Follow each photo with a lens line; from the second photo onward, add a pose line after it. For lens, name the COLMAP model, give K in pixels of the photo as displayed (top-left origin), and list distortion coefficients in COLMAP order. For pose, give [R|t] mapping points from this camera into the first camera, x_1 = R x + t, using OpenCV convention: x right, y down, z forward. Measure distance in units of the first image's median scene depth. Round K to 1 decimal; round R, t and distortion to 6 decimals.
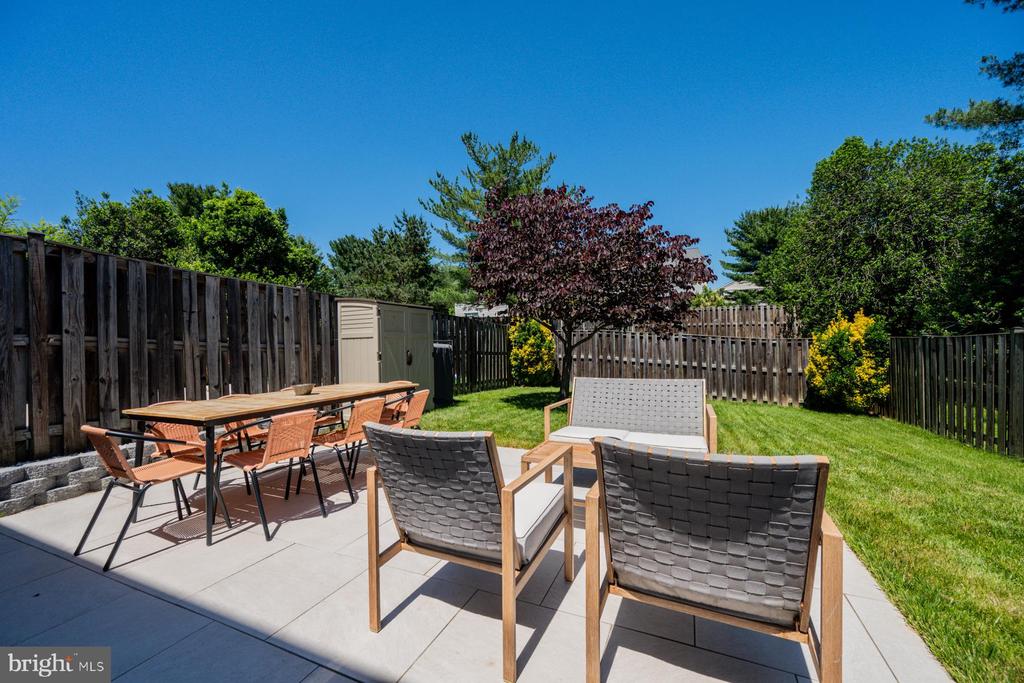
lens RADIAL K [[400.2, 0, 509.9], [0, 400.2, 340.4], [0, 0, 1]] dist [-0.001046, -0.000361]
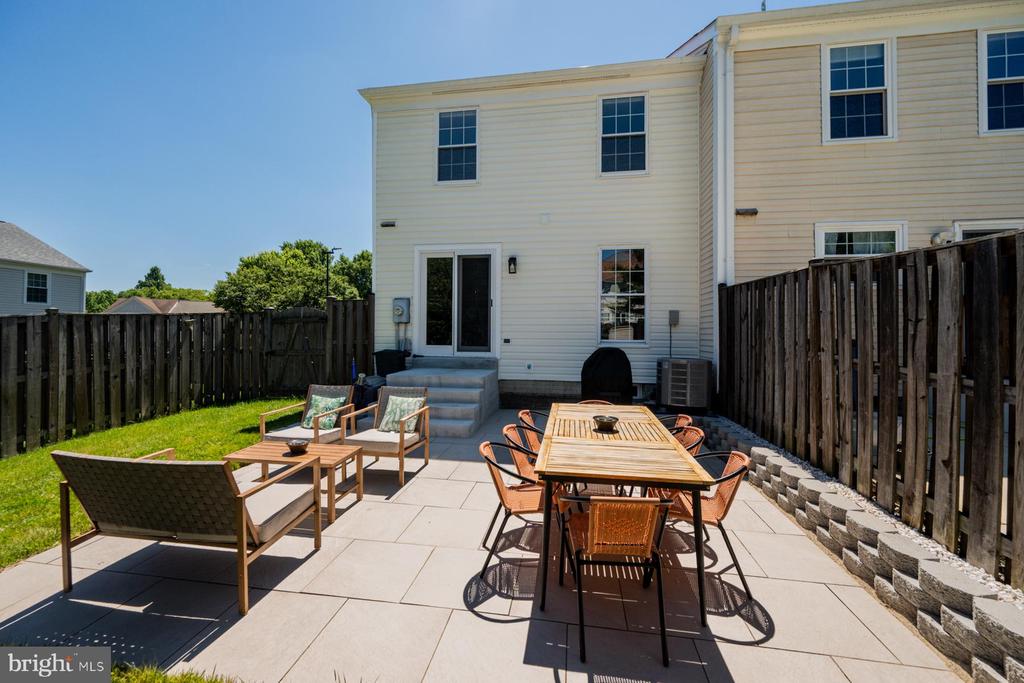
lens RADIAL K [[415.8, 0, 503.7], [0, 415.8, 328.3], [0, 0, 1]] dist [-0.001914, -0.000186]
pose [[-0.966948, 0.019651, -0.254214, -0.021767], [0.021281, 0.999767, -0.003660, -0.029358], [0.254083, -0.008949, -0.967141, 0.595343]]
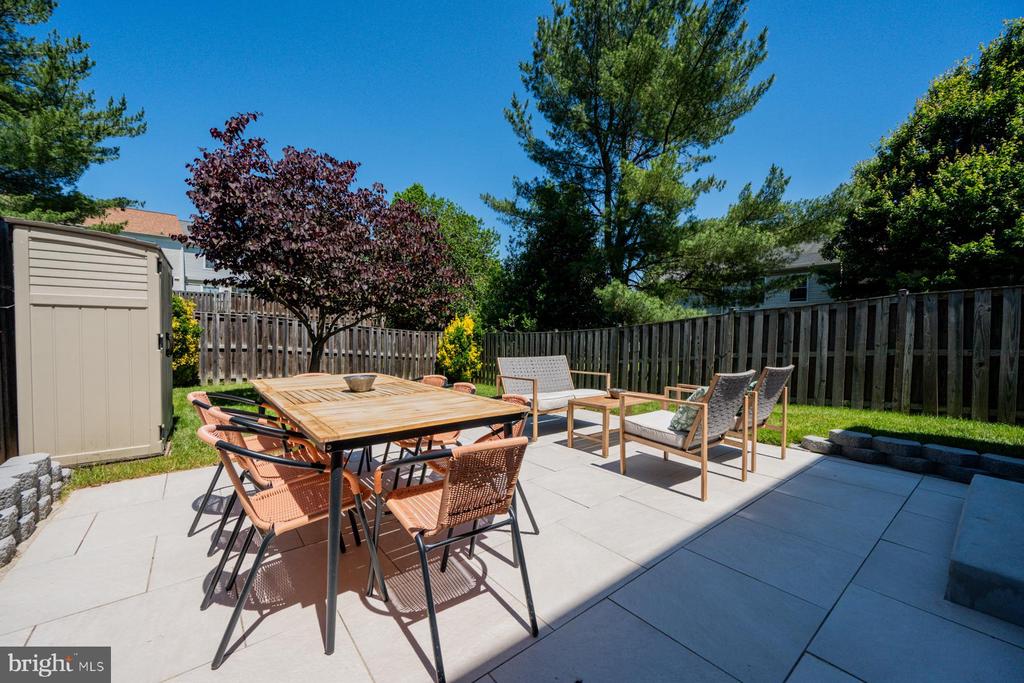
lens RADIAL K [[400.2, 0, 509.9], [0, 400.2, 340.4], [0, 0, 1]] dist [-0.001046, -0.000361]
pose [[0.463185, 0.009445, 0.886211, -0.329278], [-0.026892, 0.999633, 0.003402, 0.012355], [-0.885854, -0.025408, 0.463269, 0.145150]]
